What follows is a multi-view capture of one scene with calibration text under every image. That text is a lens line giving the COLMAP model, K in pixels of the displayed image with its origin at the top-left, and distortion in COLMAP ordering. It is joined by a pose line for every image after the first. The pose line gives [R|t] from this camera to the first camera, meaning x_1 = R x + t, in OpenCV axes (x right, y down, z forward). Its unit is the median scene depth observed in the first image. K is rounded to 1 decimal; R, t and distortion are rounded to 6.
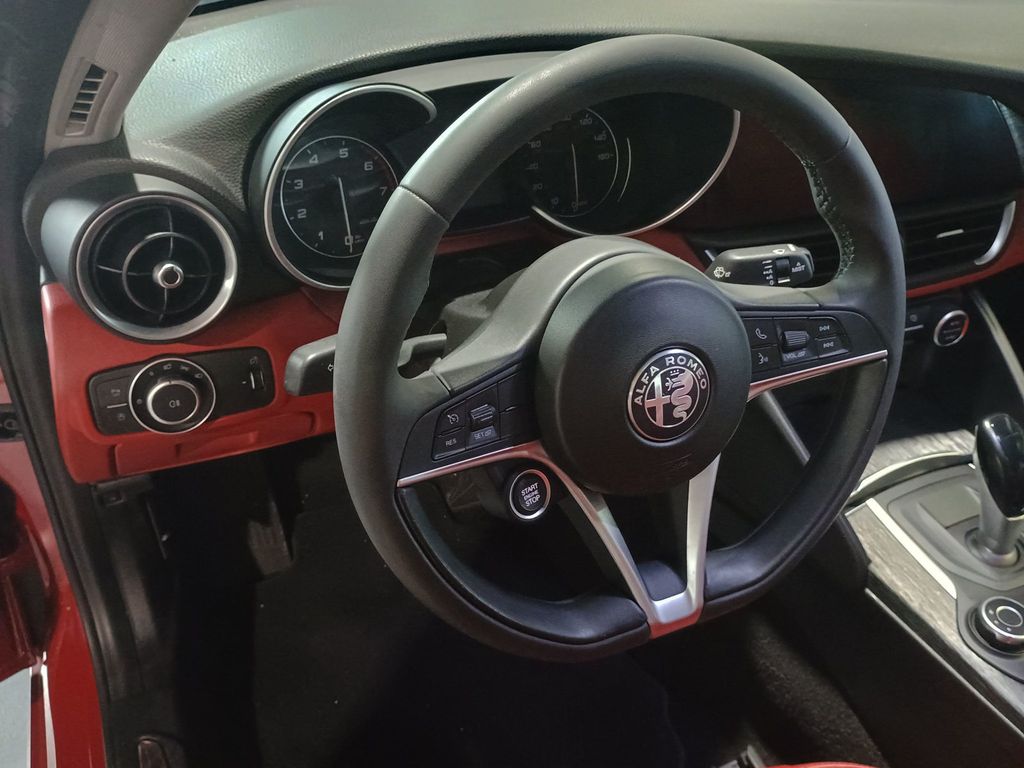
lens RADIAL K [[903.9, 0, 513.3], [0, 903.9, 383.0], [0, 0, 1]] dist [0.053284, -0.063492]
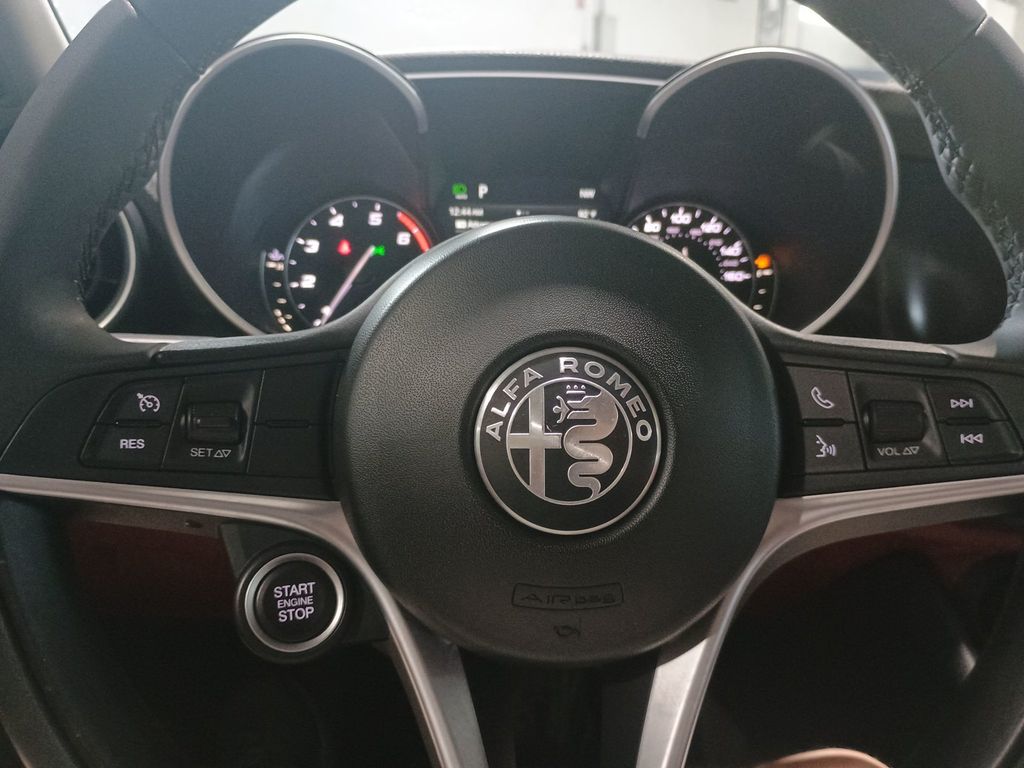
lens RADIAL K [[903.9, 0, 522.9], [0, 903.9, 365.4], [0, 0, 1]] dist [0.053284, -0.063492]
pose [[0.928677, 0.073240, -0.363586, 0.330696], [-0.206480, 0.916440, -0.342789, 0.154465], [0.308099, 0.393413, 0.866199, 0.541022]]
